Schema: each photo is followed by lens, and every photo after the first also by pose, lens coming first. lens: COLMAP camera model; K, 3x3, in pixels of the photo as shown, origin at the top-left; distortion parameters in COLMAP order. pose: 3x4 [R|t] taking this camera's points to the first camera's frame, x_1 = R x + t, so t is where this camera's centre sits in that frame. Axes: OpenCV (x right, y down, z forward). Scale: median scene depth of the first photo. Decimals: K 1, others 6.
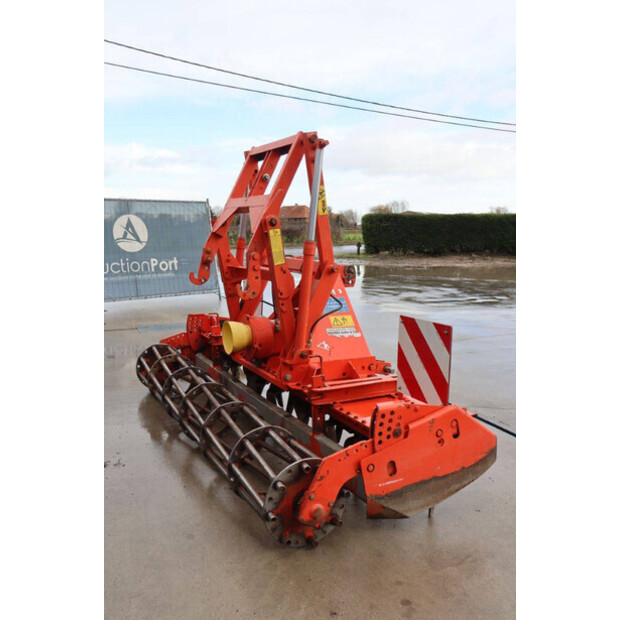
lens RADIAL K [[598.7, 0, 310.0], [0, 598.7, 310.0], [0, 0, 1]] dist [-0.086431, 0.140518]
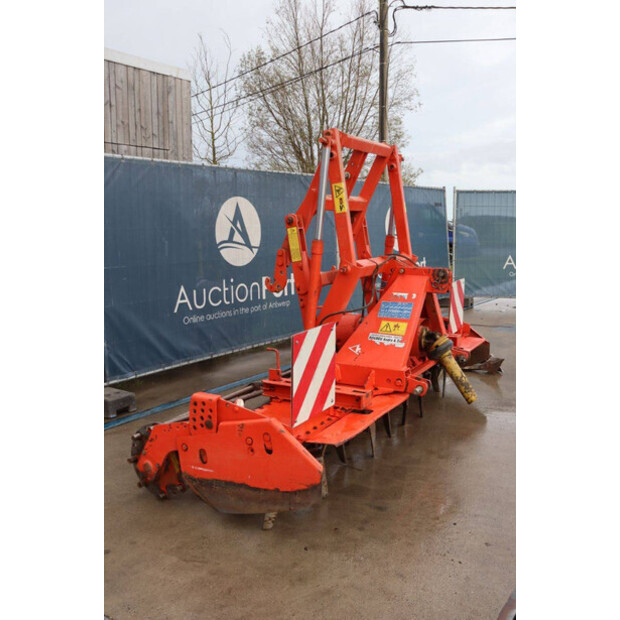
lens RADIAL K [[631.8, 0, 310.0], [0, 631.8, 310.0], [0, 0, 1]] dist [-0.026820, -0.005995]
pose [[0.561280, 0.112963, -0.819881, 1.081716], [-0.108221, 0.992153, 0.062612, -0.077638], [0.820520, 0.053586, 0.569101, 0.484882]]
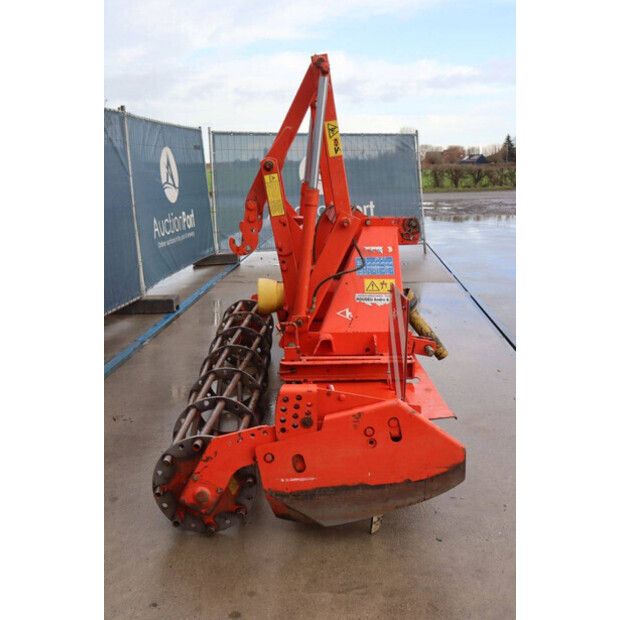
lens RADIAL K [[713.6, 0, 310.0], [0, 713.6, 310.0], [0, 0, 1]] dist [0.012075, 0.019296]
pose [[0.903509, 0.077519, -0.421501, 0.536955], [-0.049473, 0.995796, 0.077090, -0.027187], [0.425705, -0.048799, 0.903545, 0.100473]]
